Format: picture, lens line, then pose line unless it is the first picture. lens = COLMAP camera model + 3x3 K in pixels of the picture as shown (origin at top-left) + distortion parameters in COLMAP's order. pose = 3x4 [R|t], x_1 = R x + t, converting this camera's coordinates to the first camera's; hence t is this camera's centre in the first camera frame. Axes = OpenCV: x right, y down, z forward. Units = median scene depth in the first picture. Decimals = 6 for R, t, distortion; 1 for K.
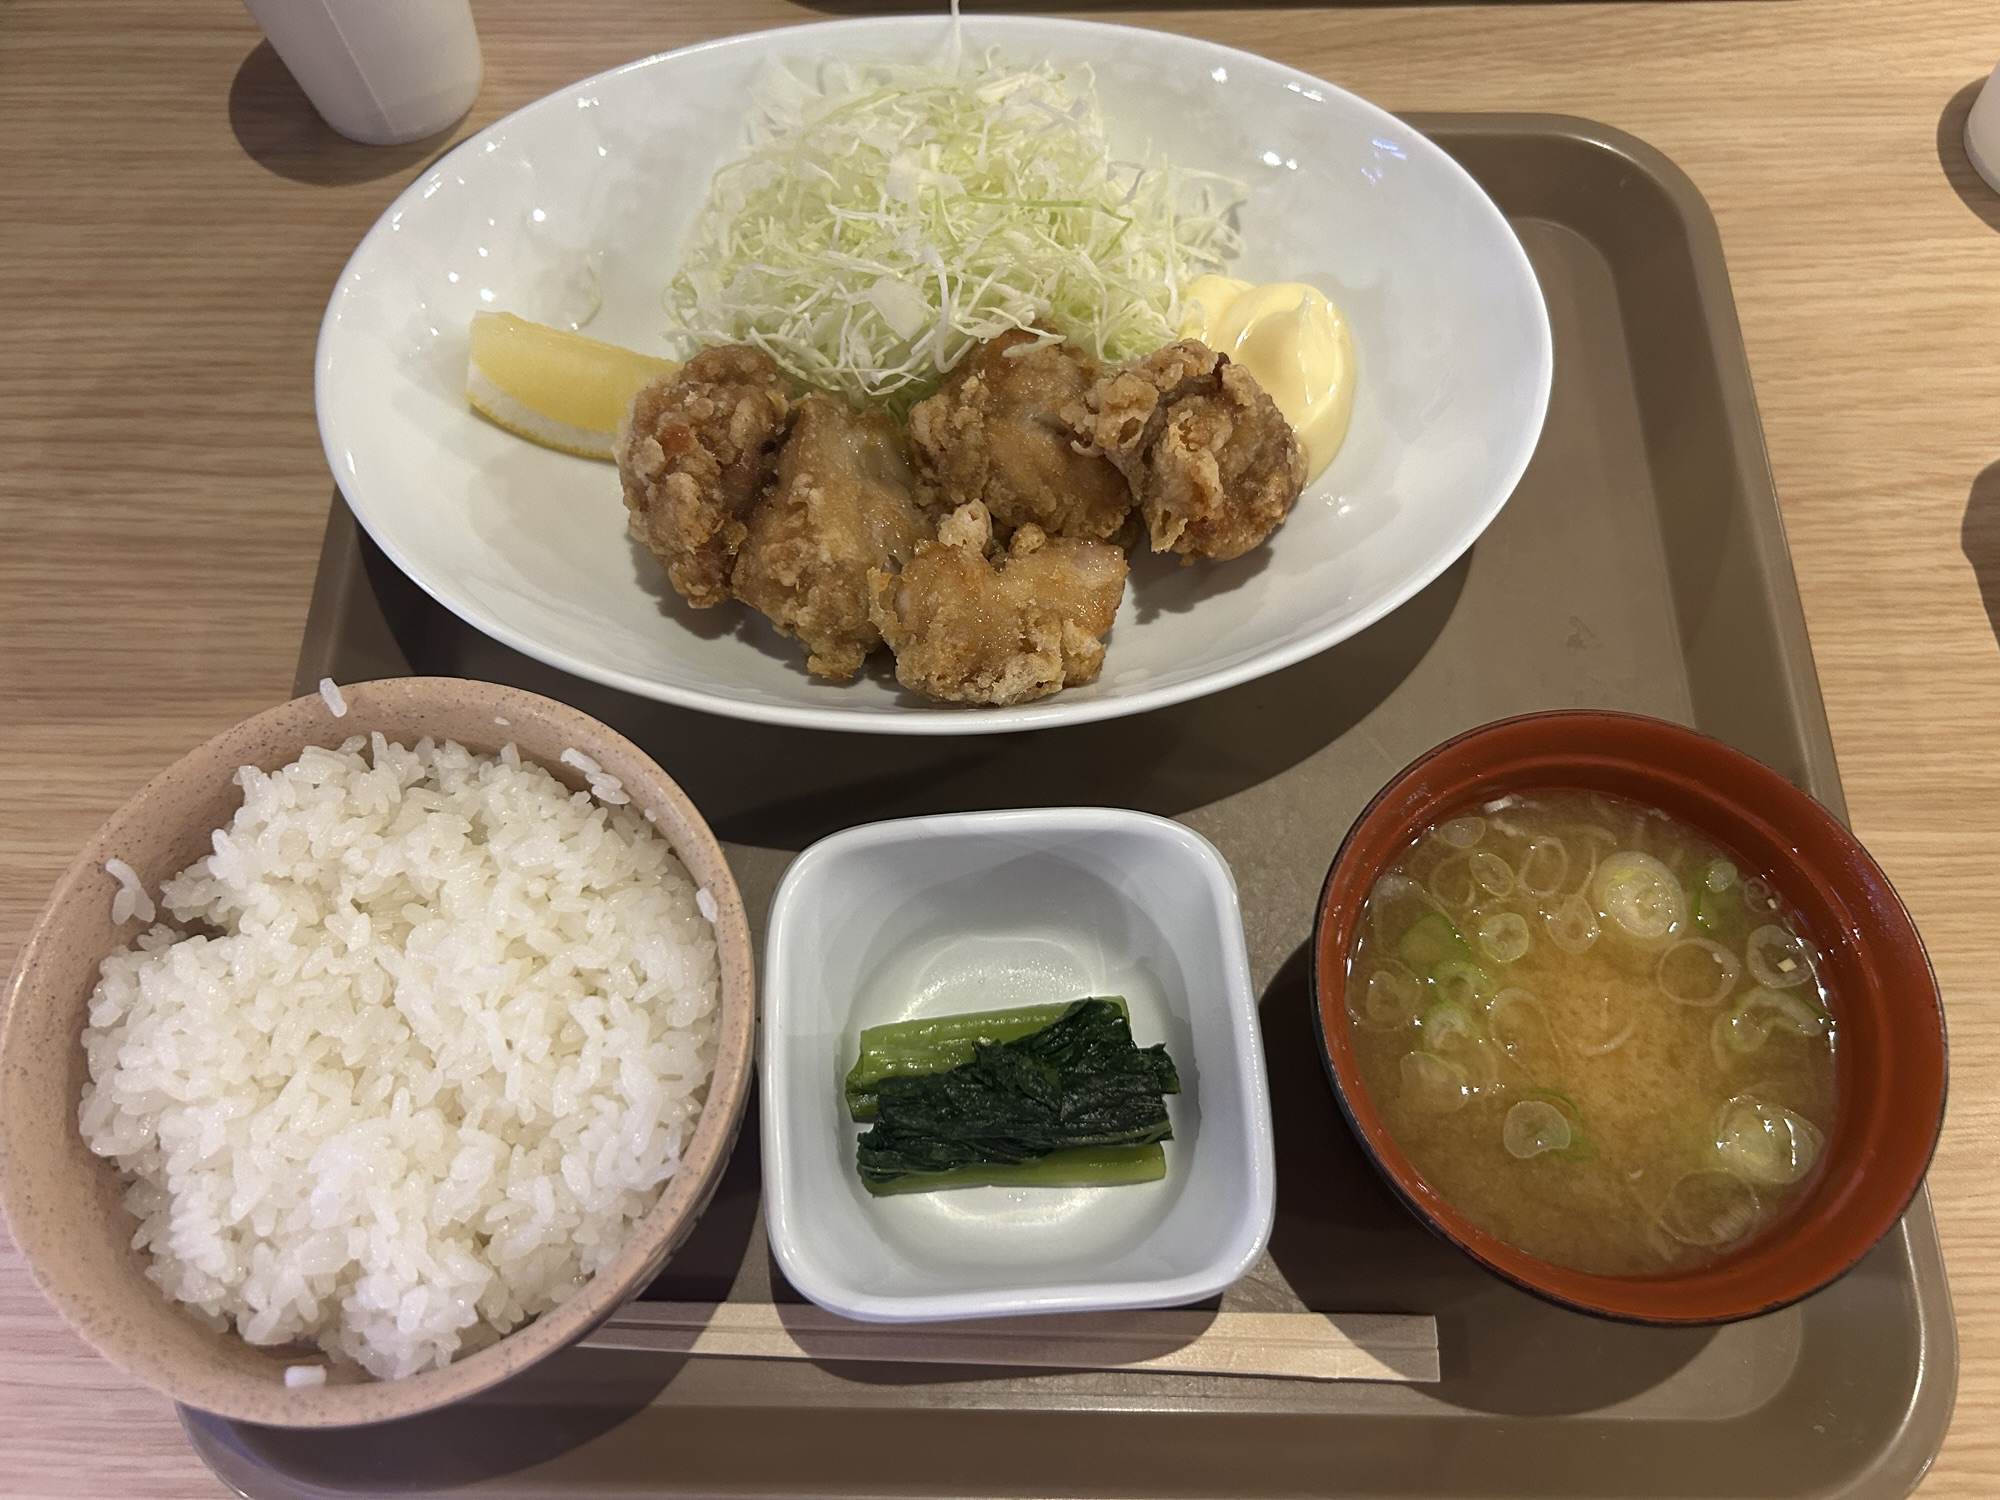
lens RADIAL K [[1508.8, 0, 979.7], [0, 1508.8, 754.0], [0, 0, 1]] dist [0.090423, -0.000799]
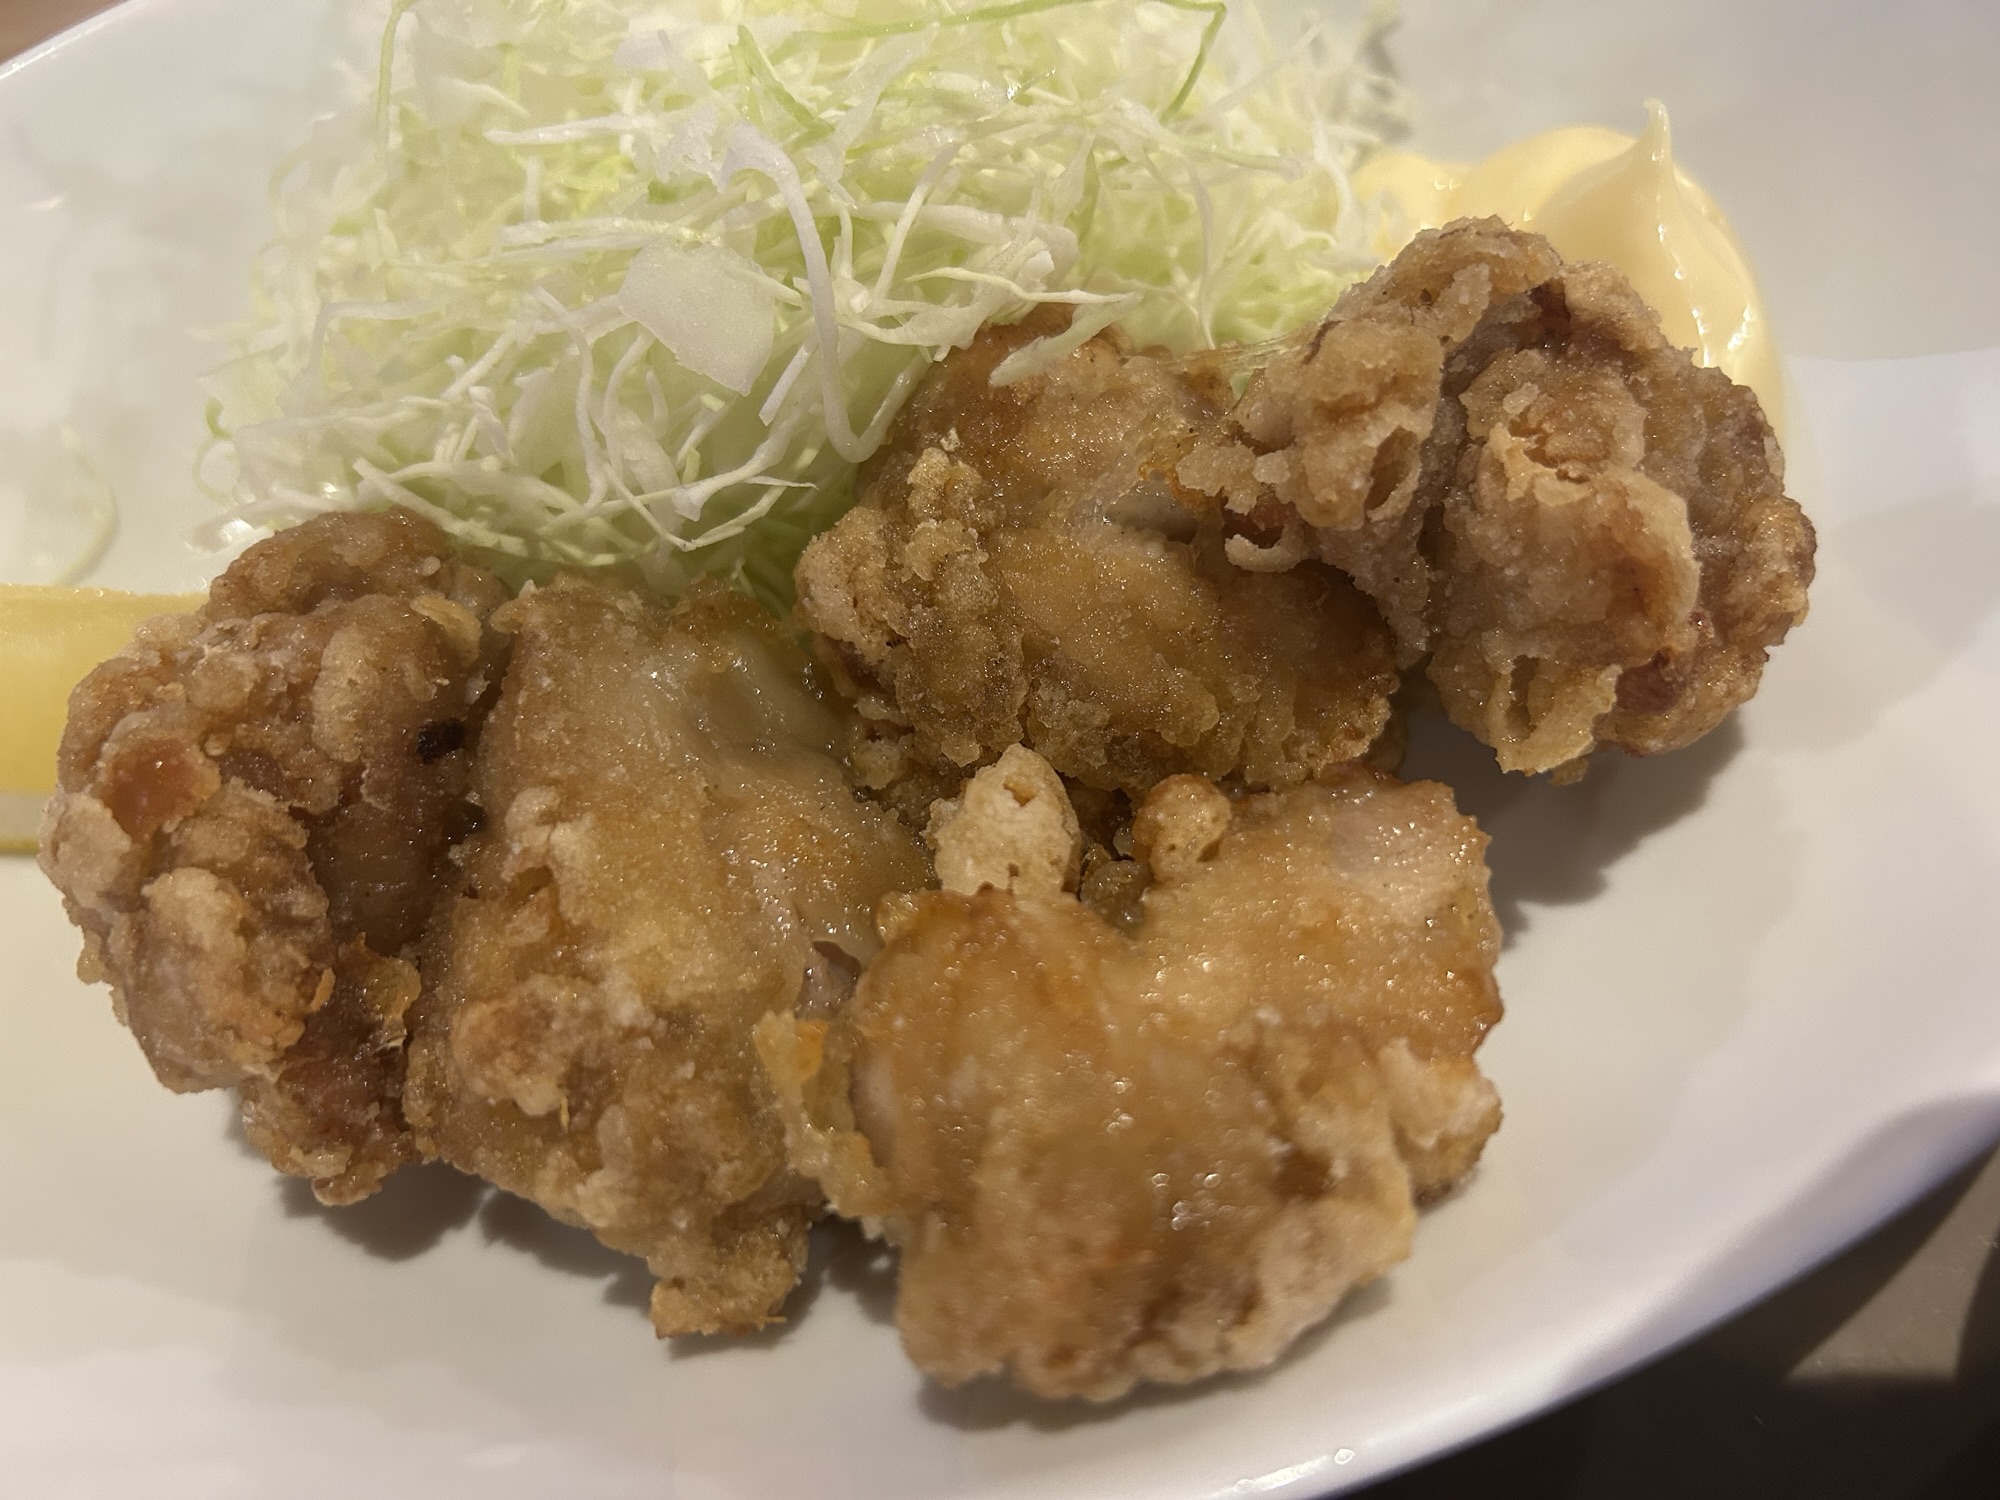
lens RADIAL K [[1523.3, 0, 1000.0], [0, 1523.3, 750.0], [0, 0, 1]] dist [0.000810, -0.001197]
pose [[0.973298, -0.228111, 0.025610, -0.015166], [0.229417, 0.962989, -0.141492, -0.115351], [0.007614, 0.143590, 0.989608, 0.631360]]
